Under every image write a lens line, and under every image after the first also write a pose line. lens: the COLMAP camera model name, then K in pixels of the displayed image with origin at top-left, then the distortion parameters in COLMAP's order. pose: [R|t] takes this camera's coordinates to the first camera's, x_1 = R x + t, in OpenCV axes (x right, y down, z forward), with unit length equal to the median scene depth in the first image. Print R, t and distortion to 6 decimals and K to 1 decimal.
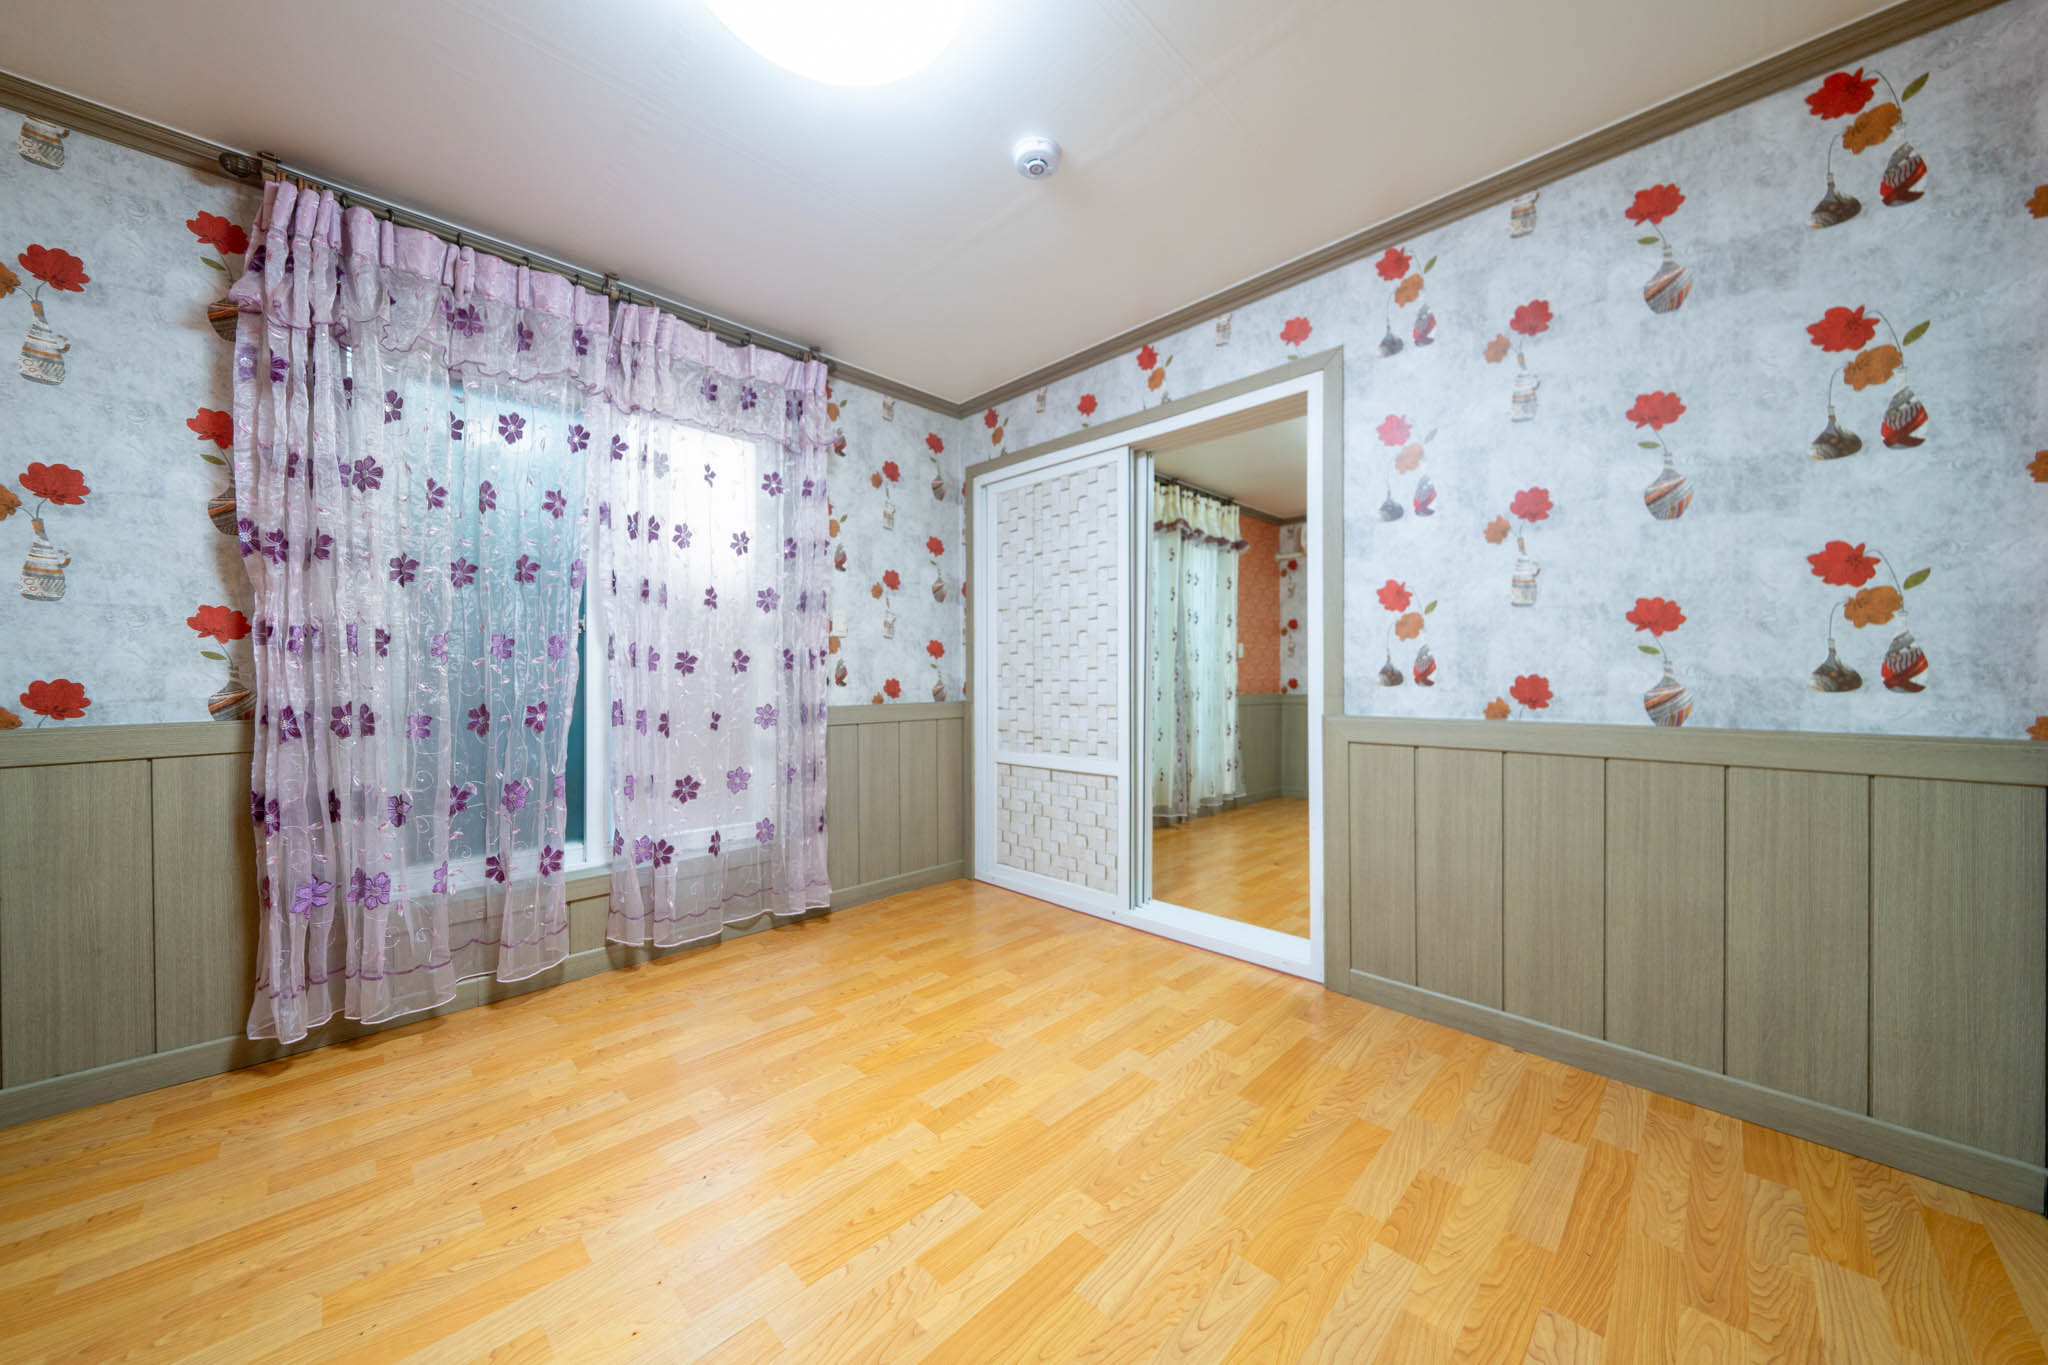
lens RADIAL K [[710.3, 0, 1042.3], [0, 710.3, 681.1], [0, 0, 1]] dist [-0.002693, 0.000889]
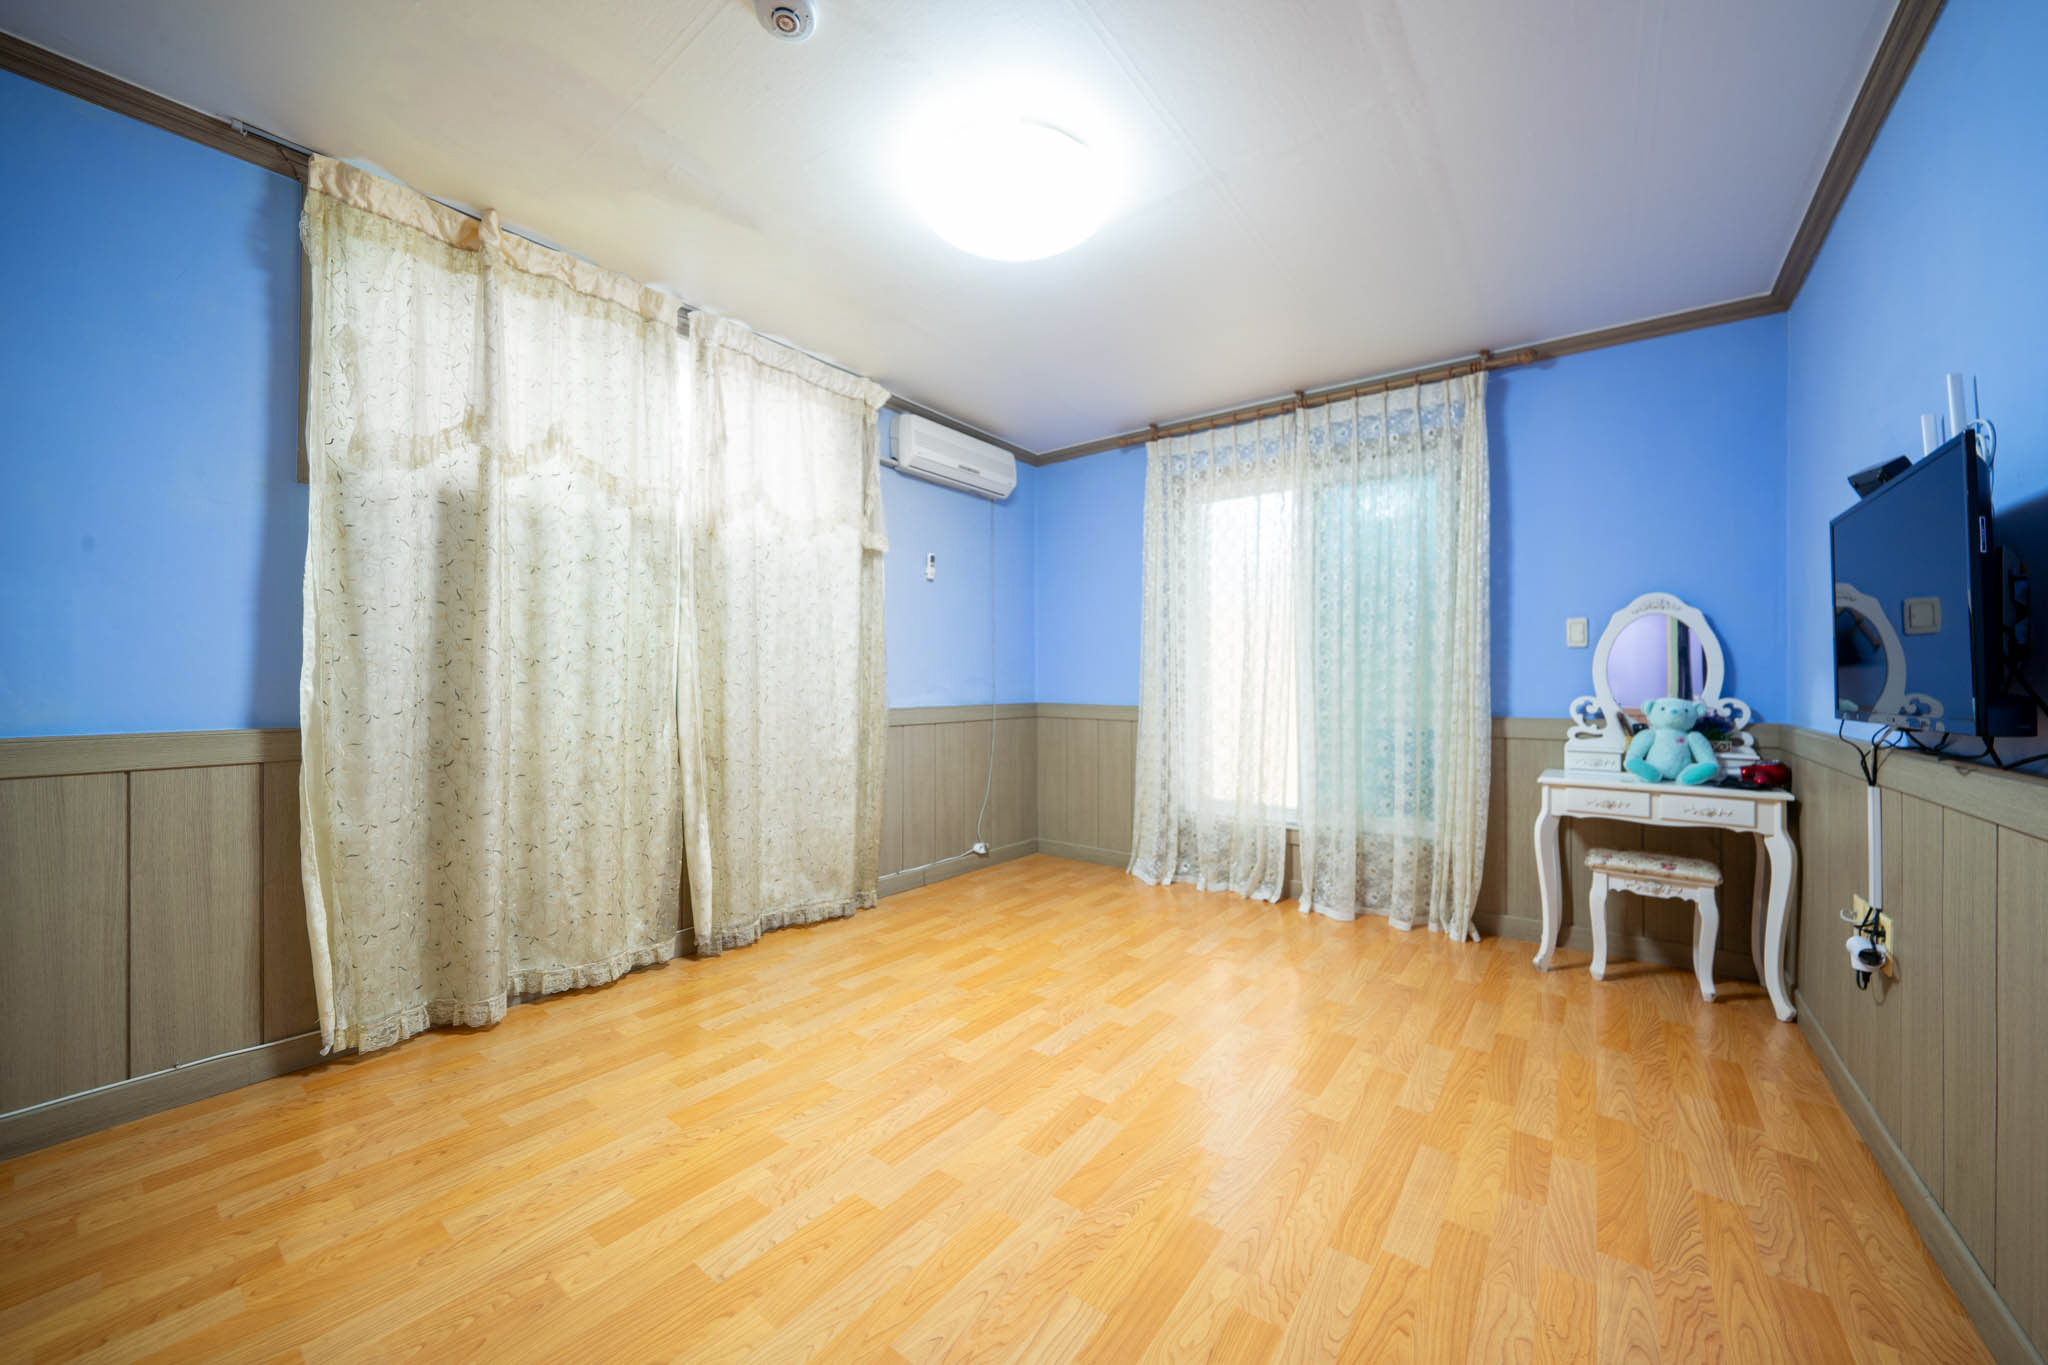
lens RADIAL K [[756.6, 0, 1028.1], [0, 756.6, 671.5], [0, 0, 1]] dist [-0.006748, 0.001497]
pose [[-0.994954, 0.001378, -0.100324, 0.044980], [0.001806, 0.999990, -0.004182, -0.020960], [0.100317, -0.004342, -0.994946, 1.593708]]
